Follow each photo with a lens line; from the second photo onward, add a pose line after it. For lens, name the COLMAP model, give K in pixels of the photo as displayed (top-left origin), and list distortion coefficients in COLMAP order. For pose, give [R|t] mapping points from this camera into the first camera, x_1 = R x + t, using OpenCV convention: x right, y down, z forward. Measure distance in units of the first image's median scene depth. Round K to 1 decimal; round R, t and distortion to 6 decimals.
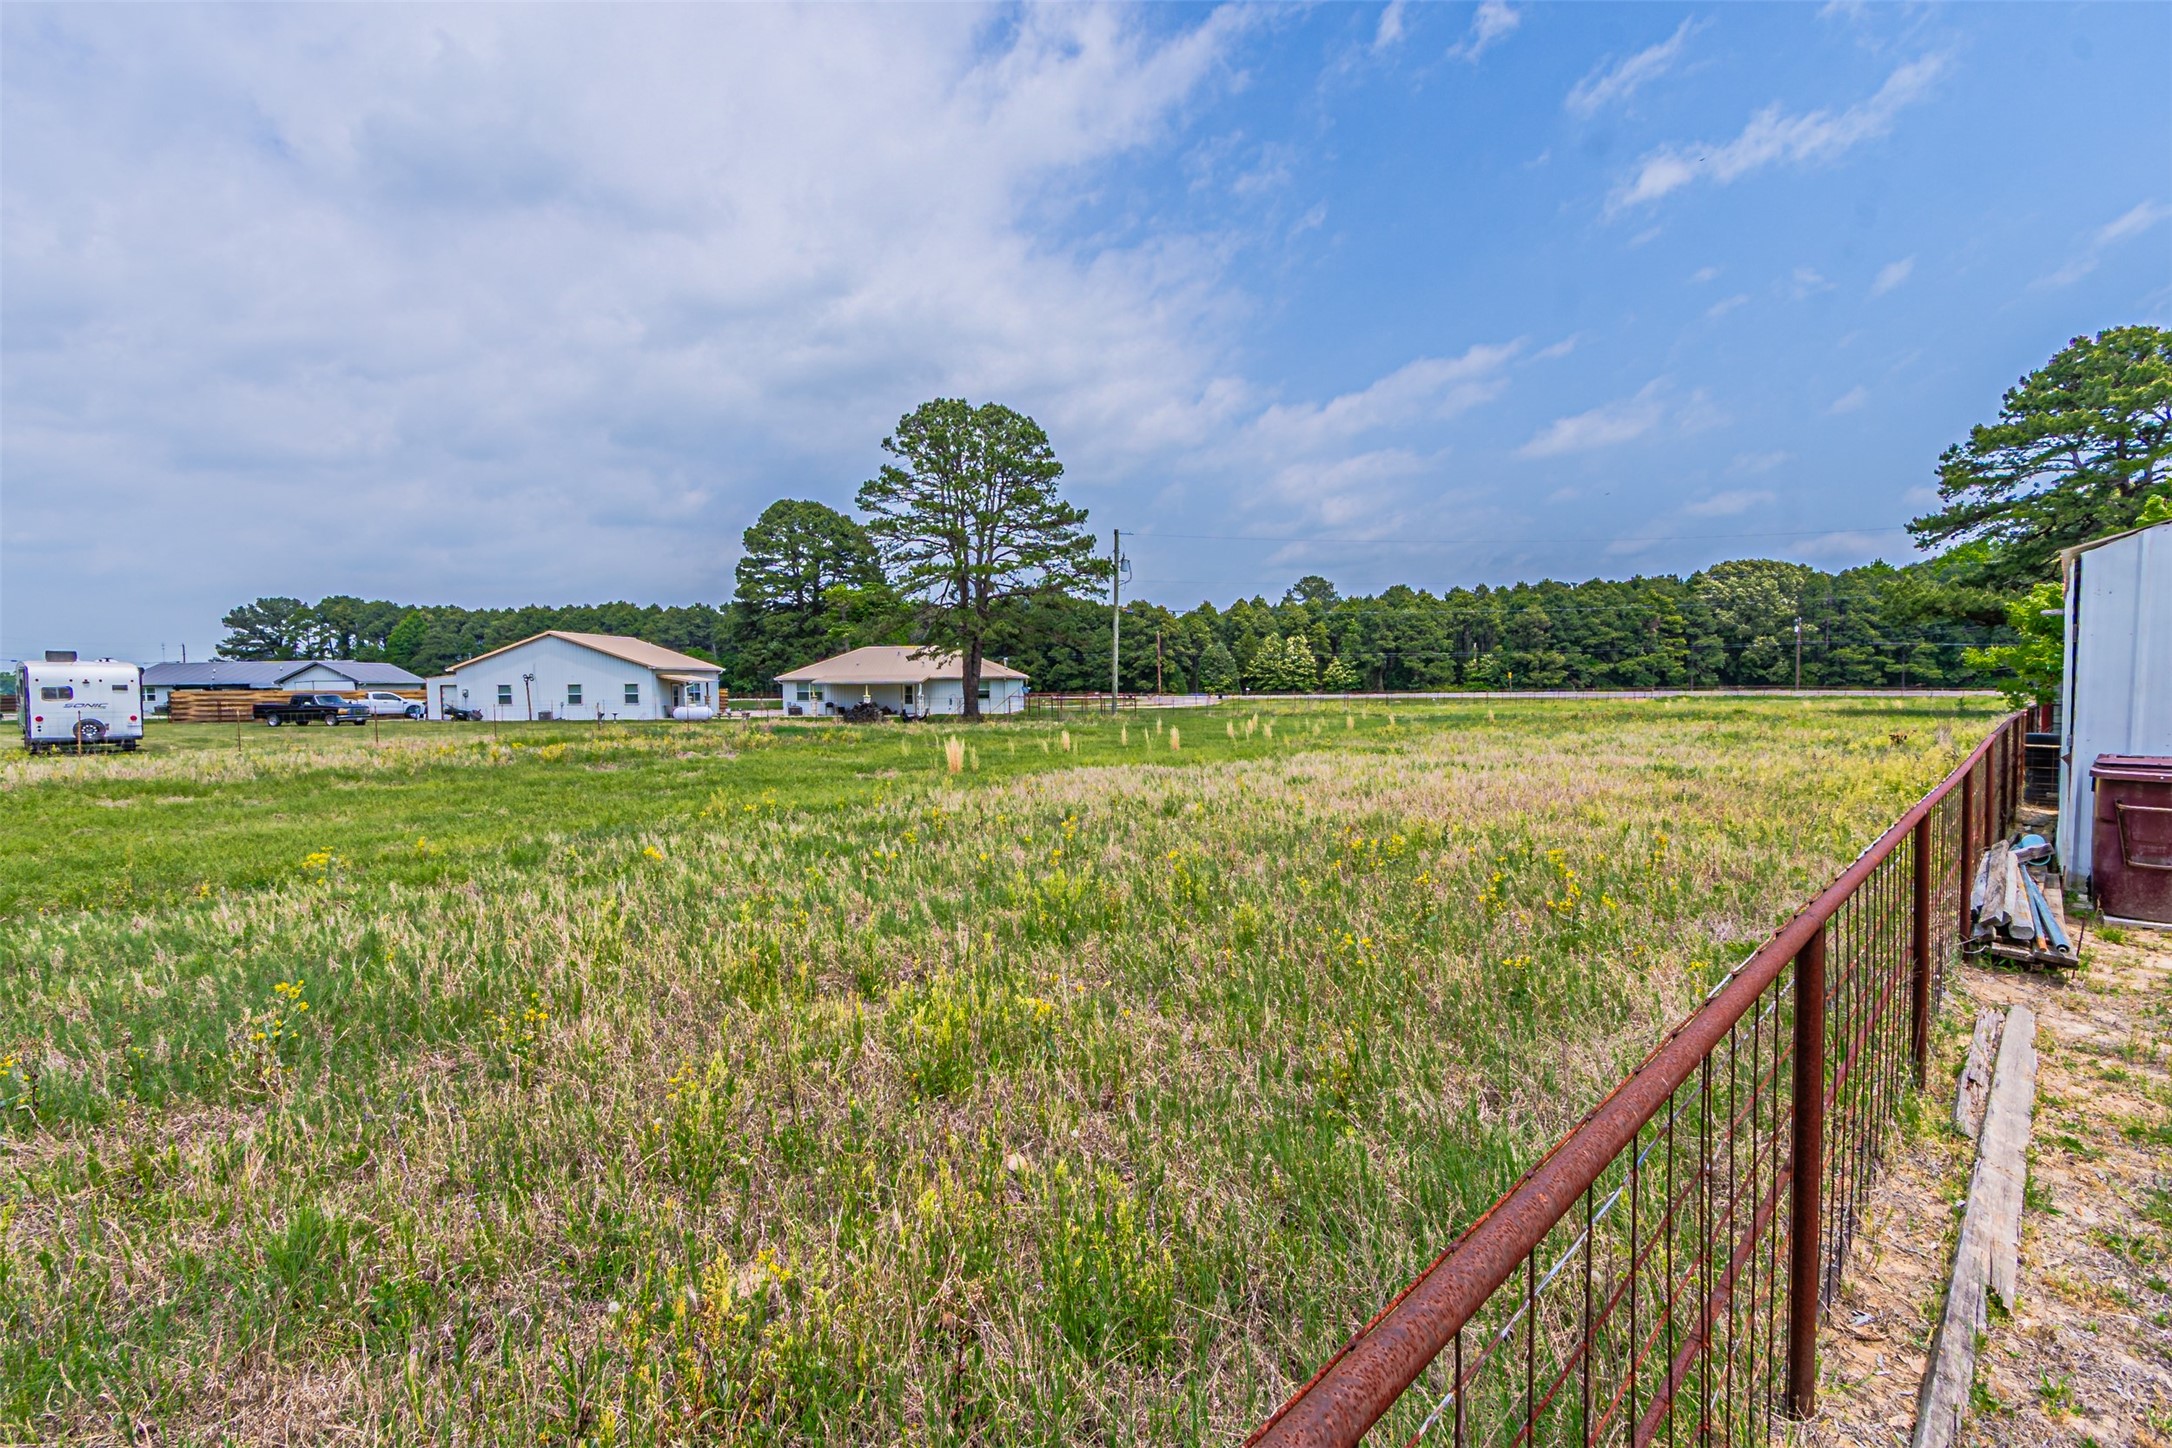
lens RADIAL K [[952.7, 0, 1052.4], [0, 952.7, 731.1], [0, 0, 1]] dist [0.001619, -0.000655]
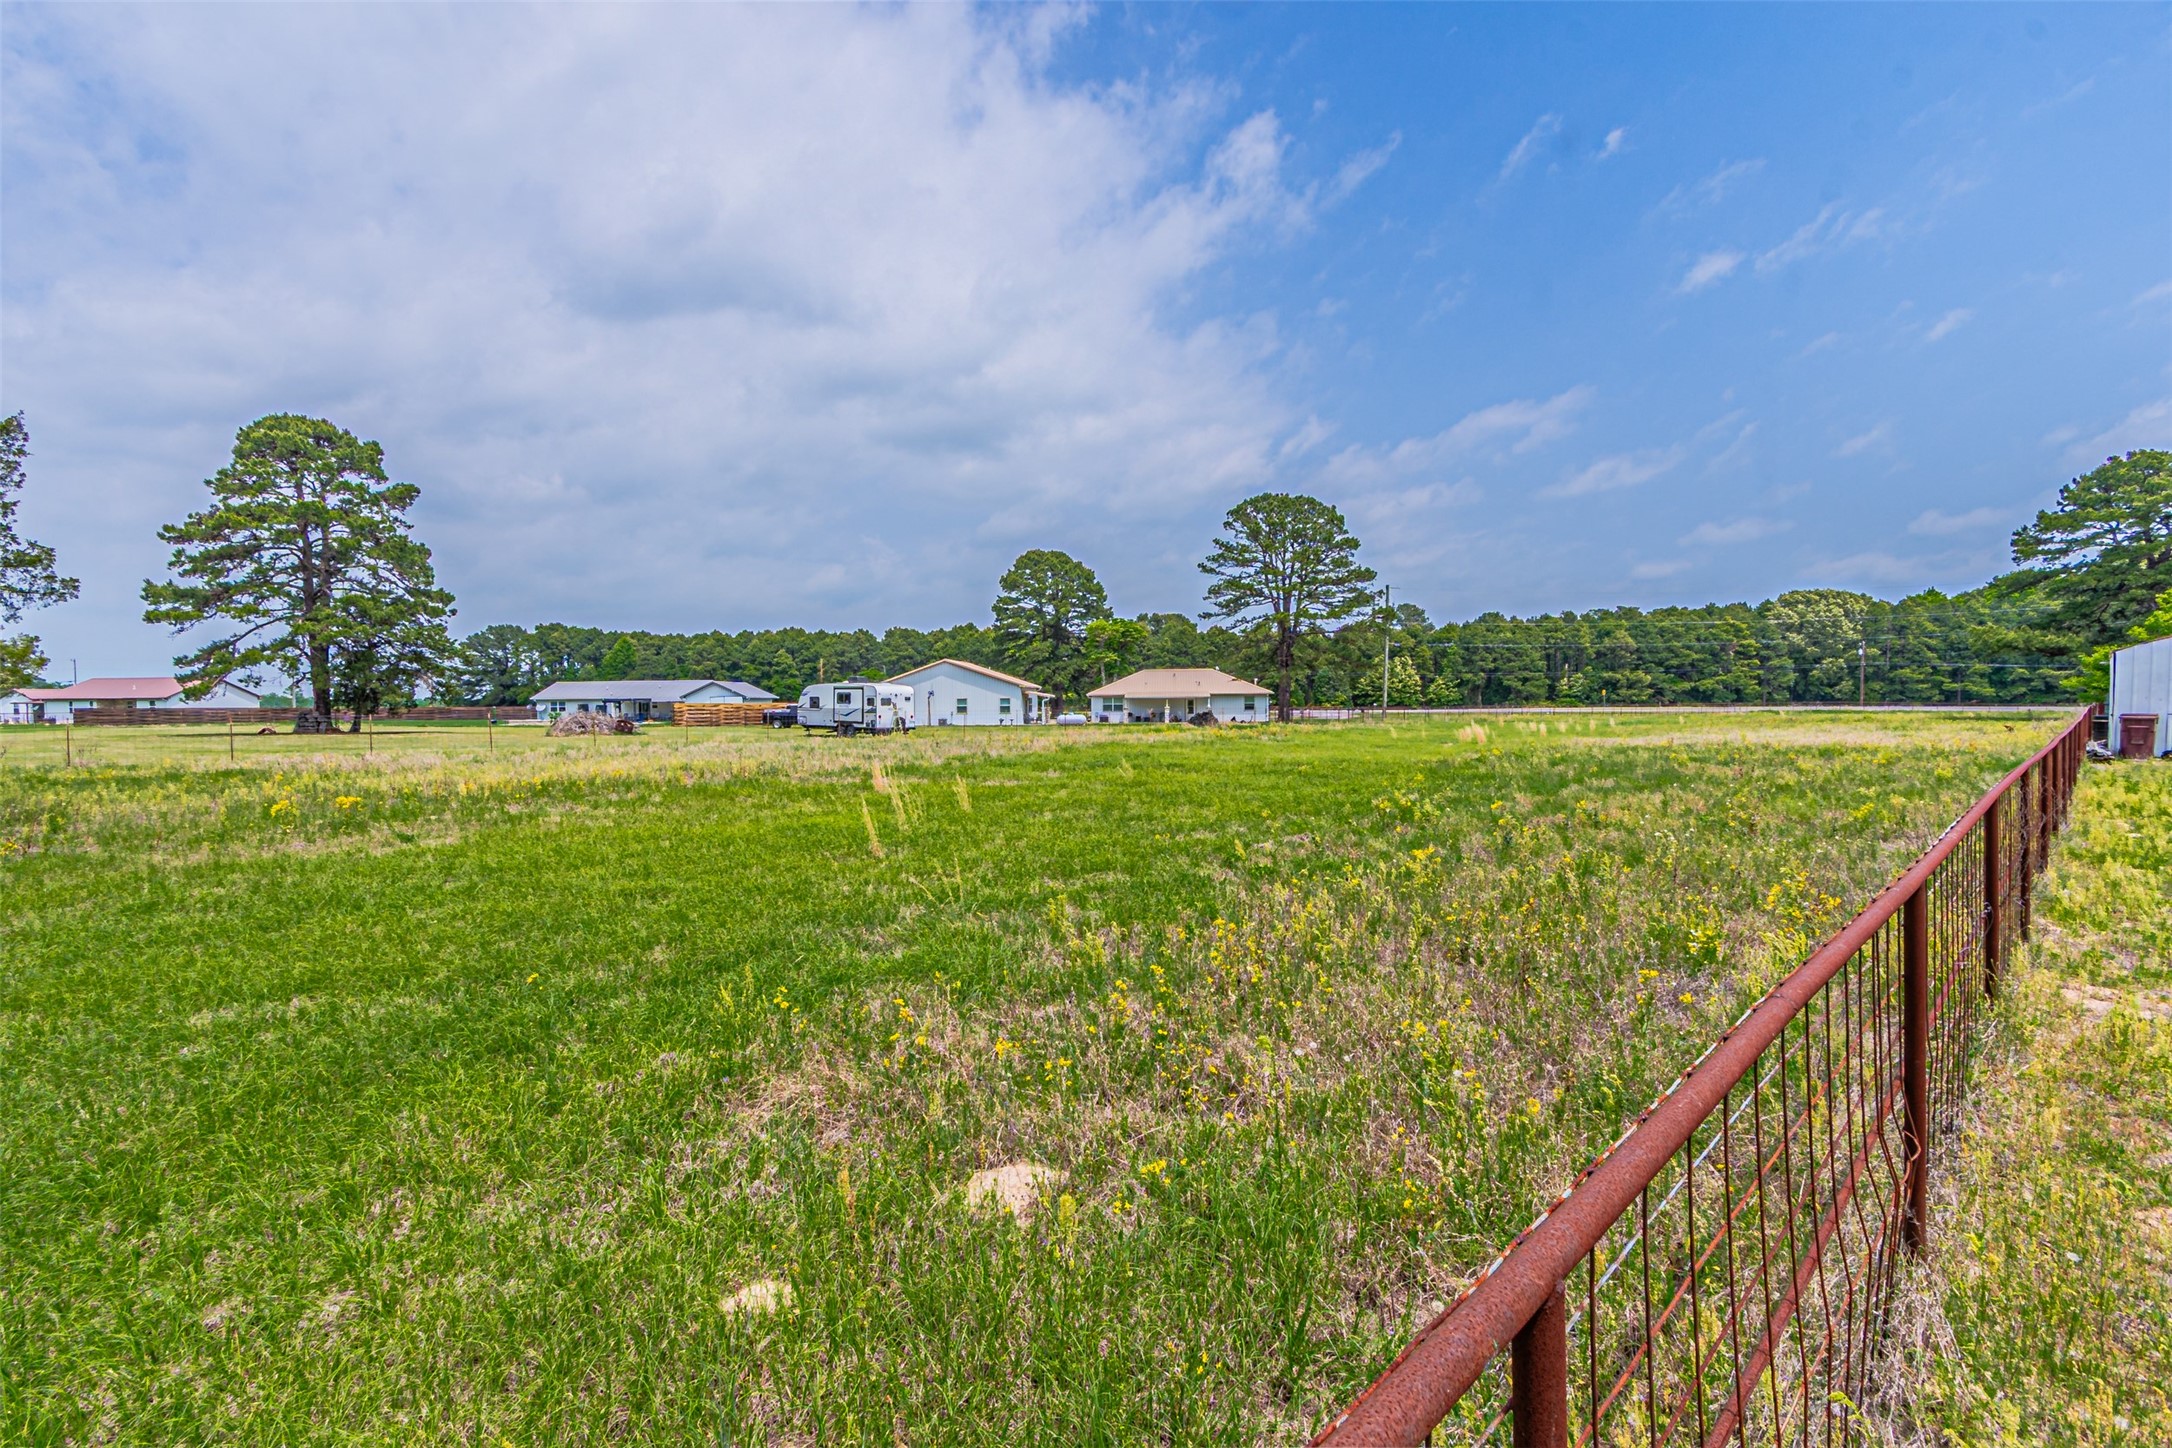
lens RADIAL K [[925.7, 0, 1058.4], [0, 925.7, 731.5], [0, 0, 1]] dist [-0.001997, -0.000119]
pose [[0.999416, 0.001810, -0.034122, -0.124602], [-0.002375, 0.999861, -0.016502, 0.007225], [0.034088, 0.016573, 0.999281, -0.116642]]
